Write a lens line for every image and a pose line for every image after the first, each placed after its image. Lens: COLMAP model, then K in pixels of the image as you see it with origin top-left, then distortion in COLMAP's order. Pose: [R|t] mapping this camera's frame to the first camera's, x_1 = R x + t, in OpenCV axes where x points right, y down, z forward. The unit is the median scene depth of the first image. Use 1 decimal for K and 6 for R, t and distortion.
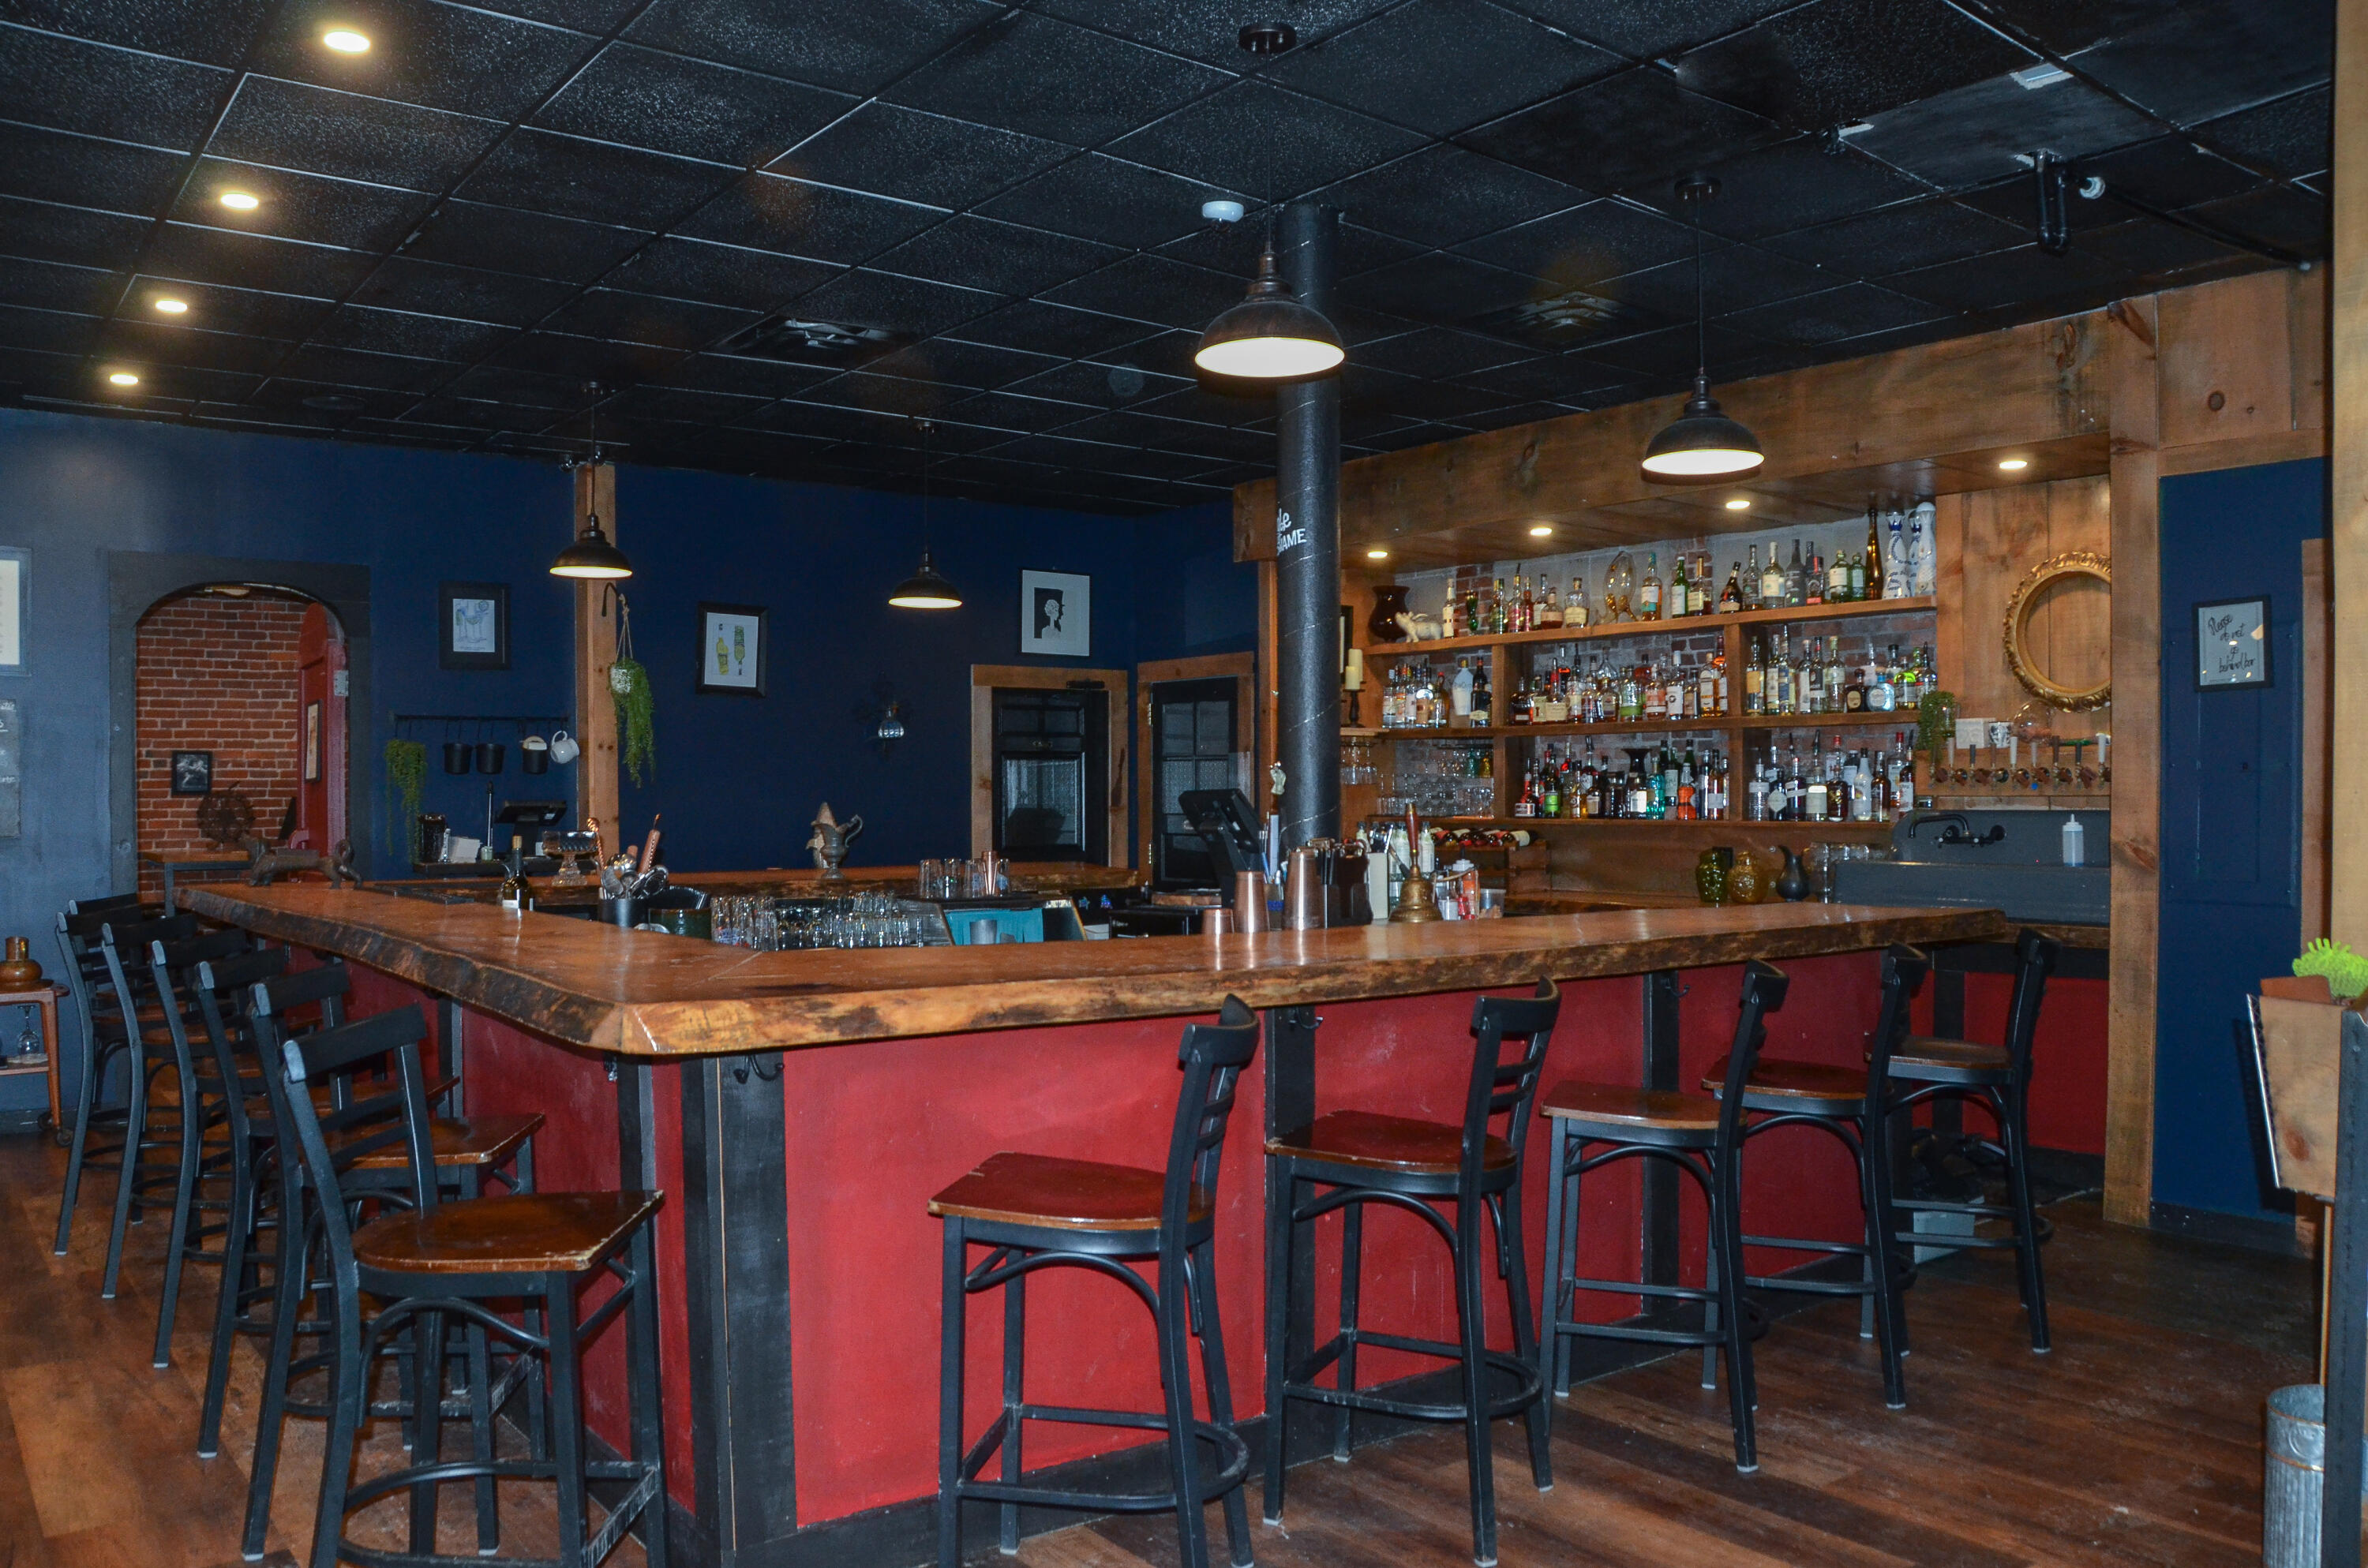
lens RADIAL K [[1837.0, 0, 1170.5], [0, 1837.0, 805.6], [0, 0, 1]] dist [-0.170190, 0.132978]
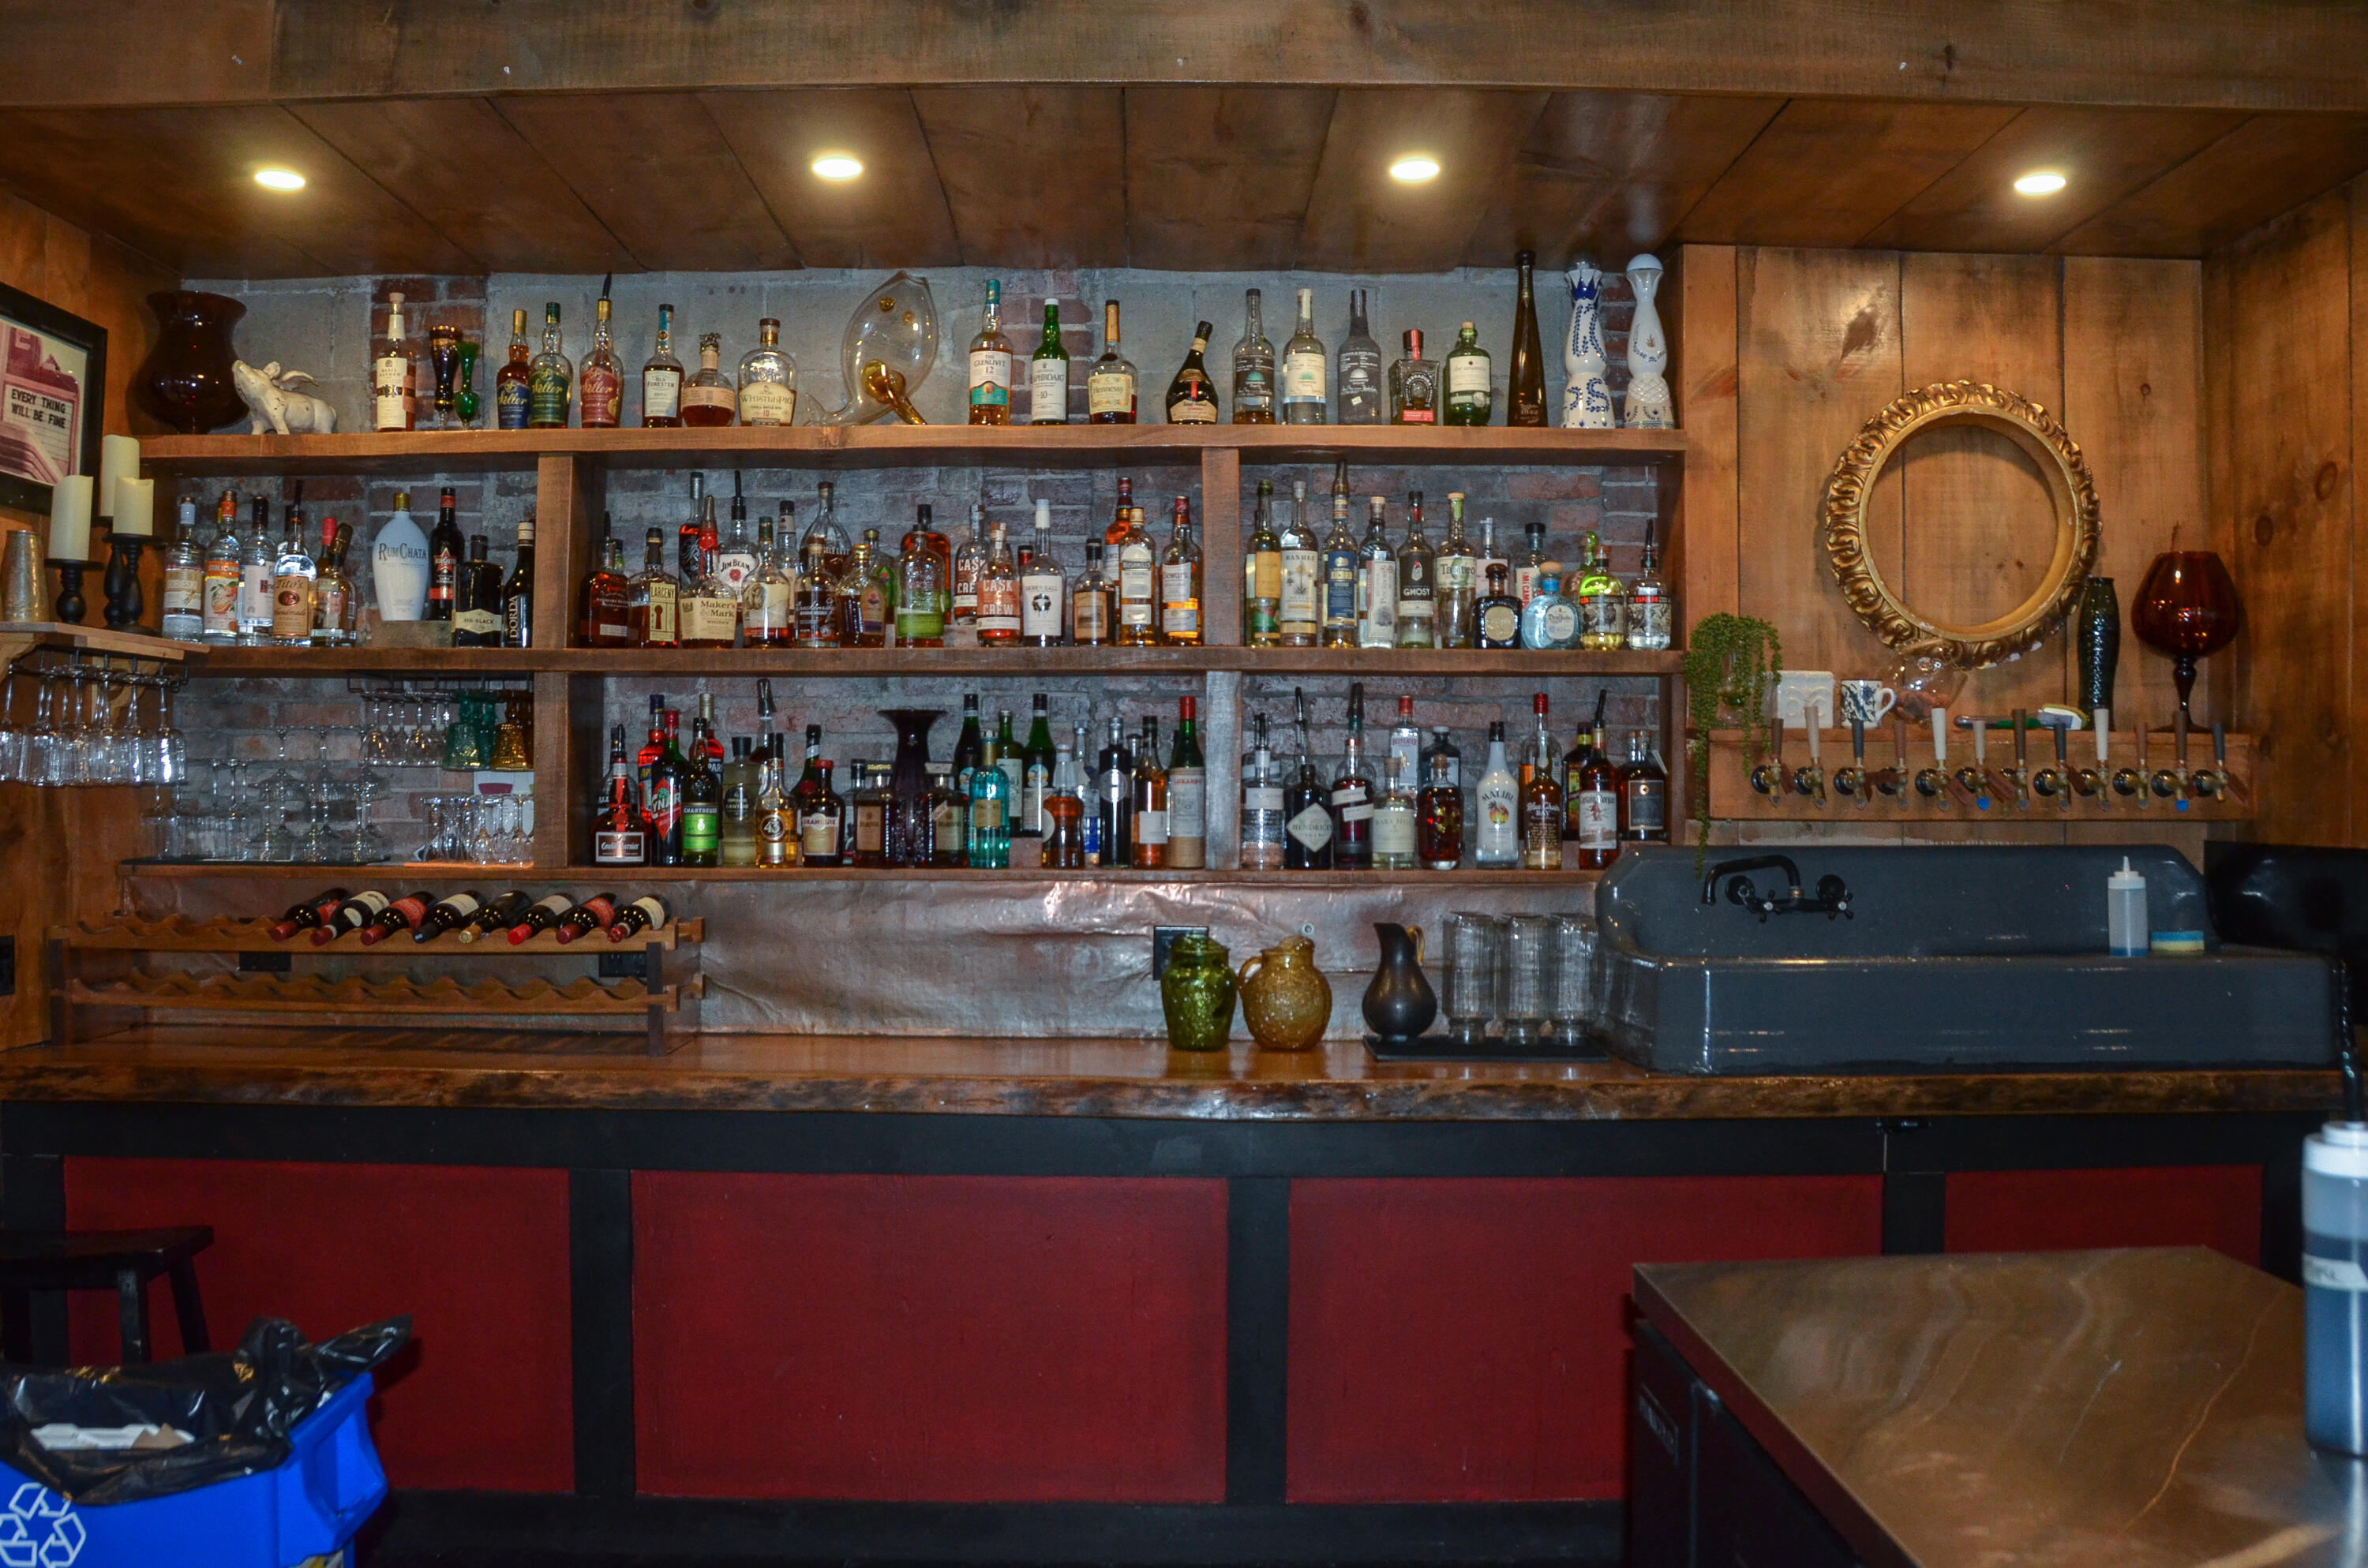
lens RADIAL K [[1837.0, 0, 1170.5], [0, 1837.0, 805.6], [0, 0, 1]] dist [-0.170190, 0.132978]
pose [[0.609347, 0.001178, 0.792903, -0.066365], [-0.000269, 0.999999, -0.001279, -0.007429], [-0.792904, 0.000566, 0.609346, 0.693669]]
